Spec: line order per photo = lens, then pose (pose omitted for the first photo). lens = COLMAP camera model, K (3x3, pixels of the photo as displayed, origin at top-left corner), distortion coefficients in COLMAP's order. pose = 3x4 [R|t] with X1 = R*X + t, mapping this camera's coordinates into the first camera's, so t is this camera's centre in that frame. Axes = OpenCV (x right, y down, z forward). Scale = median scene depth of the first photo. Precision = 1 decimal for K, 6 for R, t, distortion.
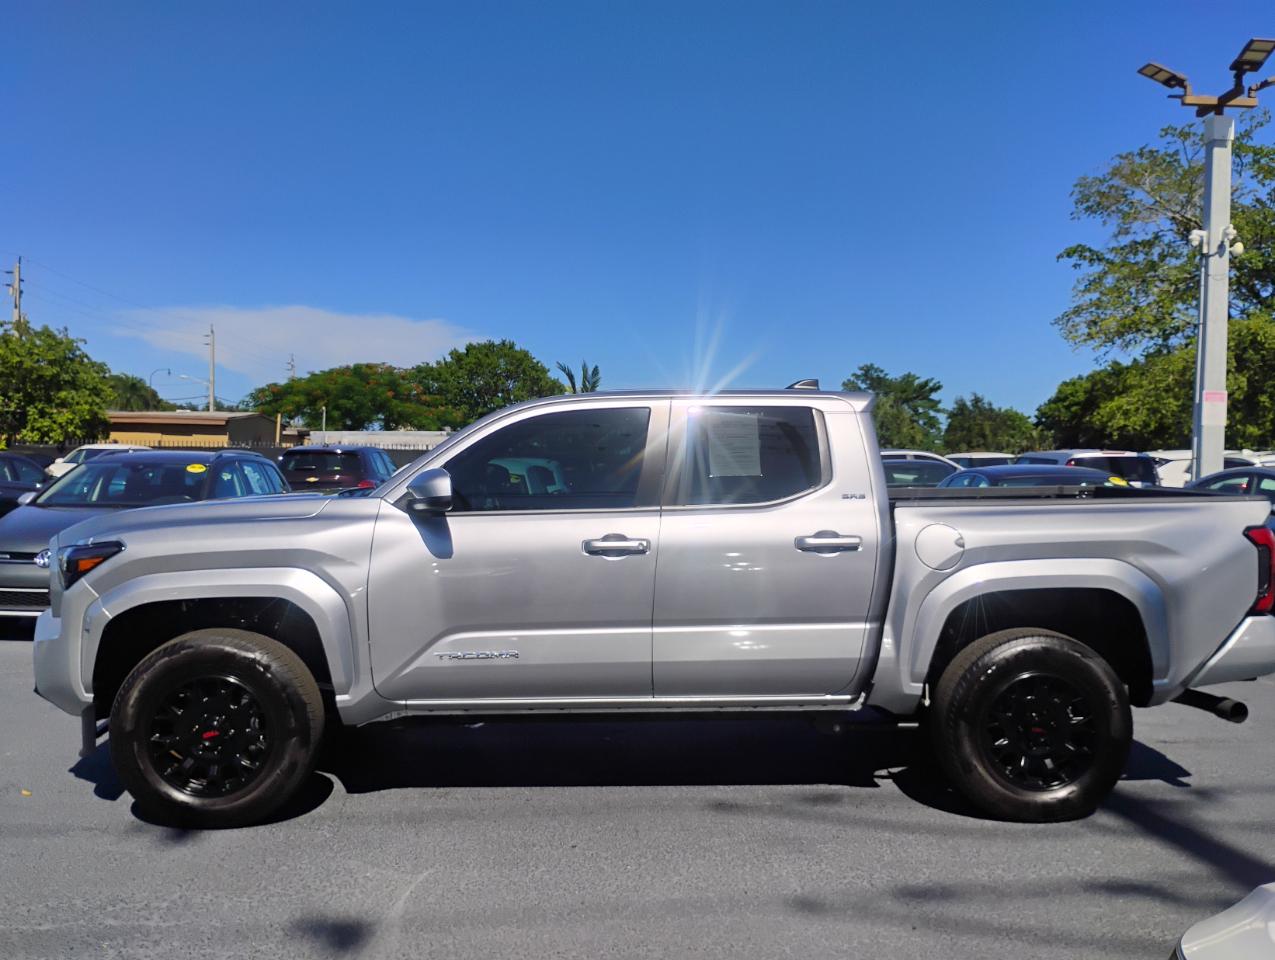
lens RADIAL K [[1092.8, 0, 649.0], [0, 1092.8, 481.8], [0, 0, 1]] dist [0.024585, 0.000202]
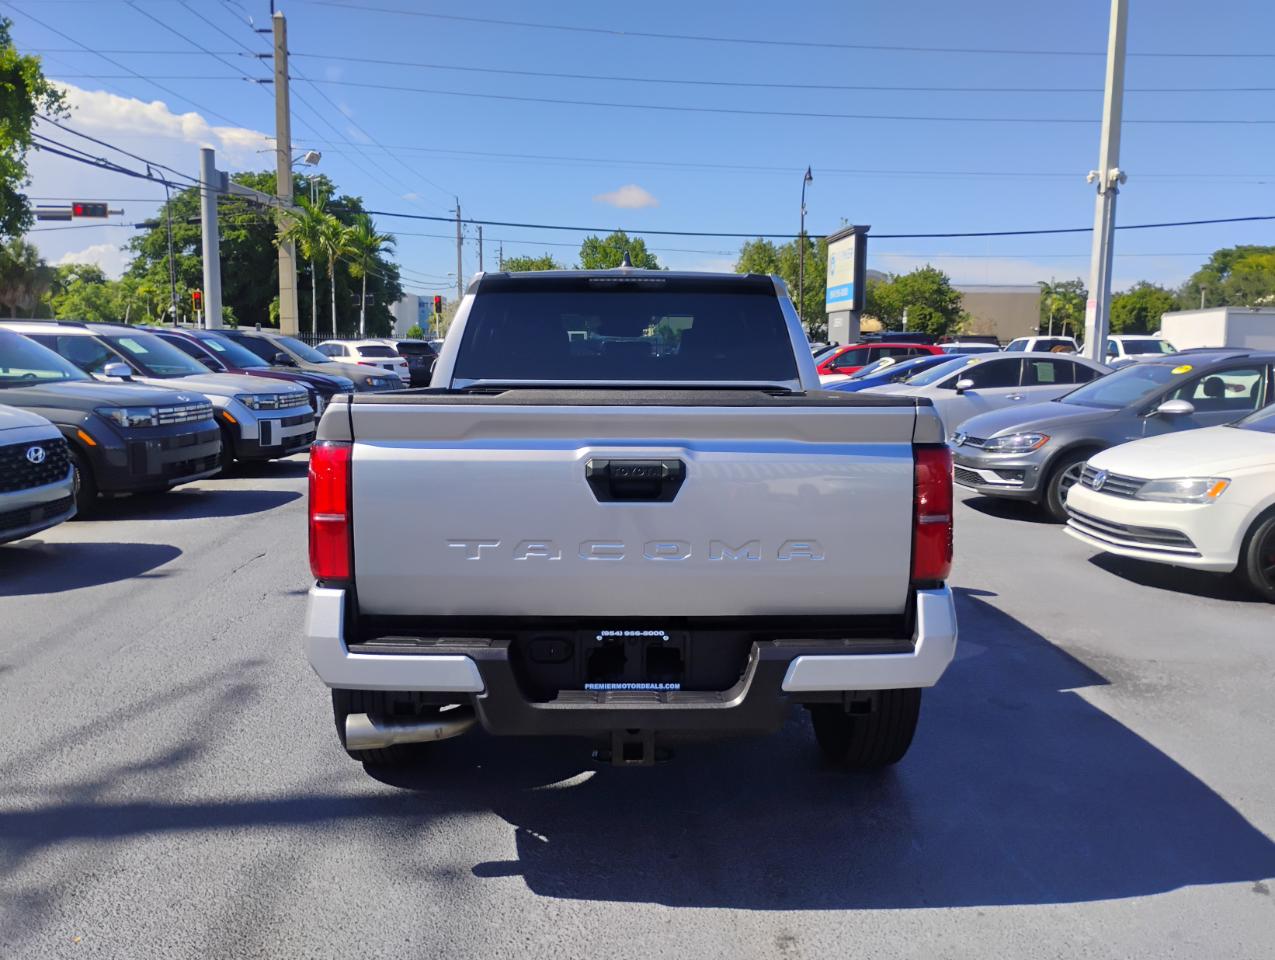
lens RADIAL K [[1059.4, 0, 645.0], [0, 1059.4, 467.7], [0, 0, 1]] dist [0.055362, -0.084228]
pose [[-0.025492, 0.098283, -0.994832, 0.084552], [-0.030898, 0.994602, 0.099052, -0.000724], [0.999197, 0.033264, -0.022318, 0.088176]]
